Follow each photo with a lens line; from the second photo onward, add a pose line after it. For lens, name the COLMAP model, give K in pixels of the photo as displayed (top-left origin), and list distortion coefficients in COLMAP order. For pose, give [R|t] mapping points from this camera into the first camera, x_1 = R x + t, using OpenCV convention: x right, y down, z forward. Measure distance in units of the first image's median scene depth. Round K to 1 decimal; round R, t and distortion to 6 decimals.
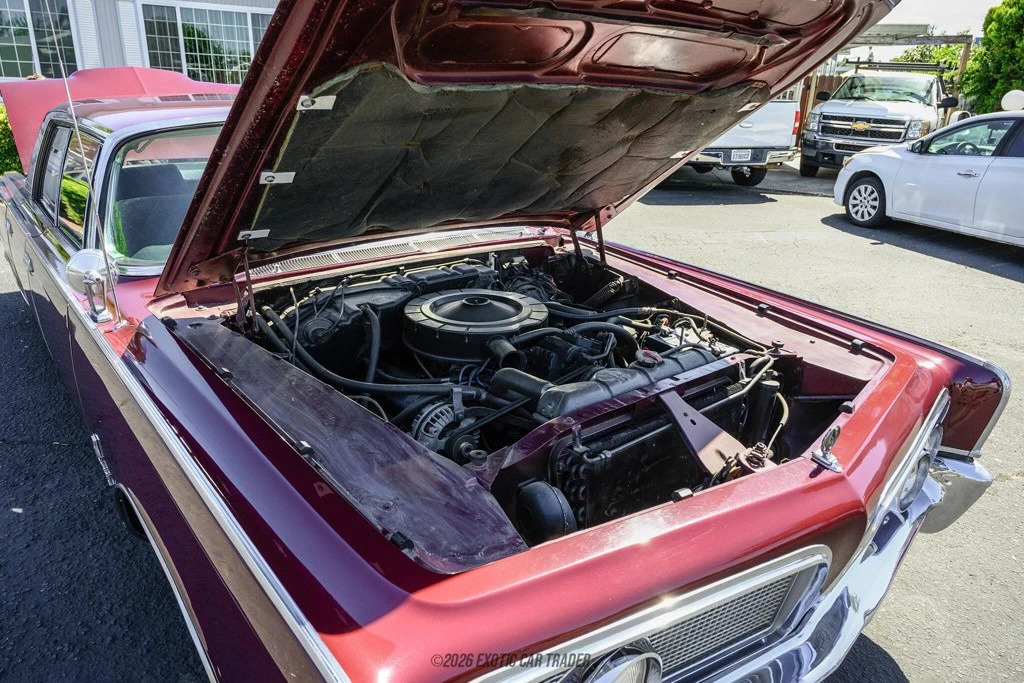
lens RADIAL K [[688.5, 0, 507.6], [0, 688.5, 341.2], [0, 0, 1]] dist [-0.005223, 0.000626]
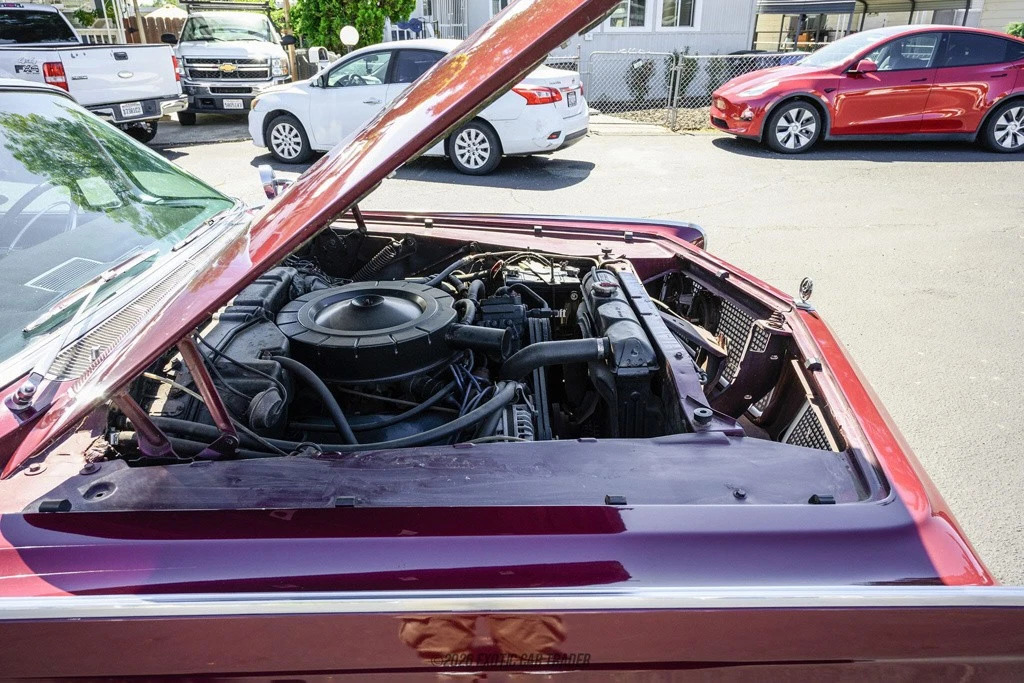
lens RADIAL K [[688.5, 0, 507.6], [0, 688.5, 341.2], [0, 0, 1]] dist [-0.005223, 0.000626]
pose [[0.594450, -0.354028, 0.722007, -0.137975], [0.301671, 0.930475, 0.207873, -0.033838], [-0.745402, 0.094238, 0.659921, 0.090155]]
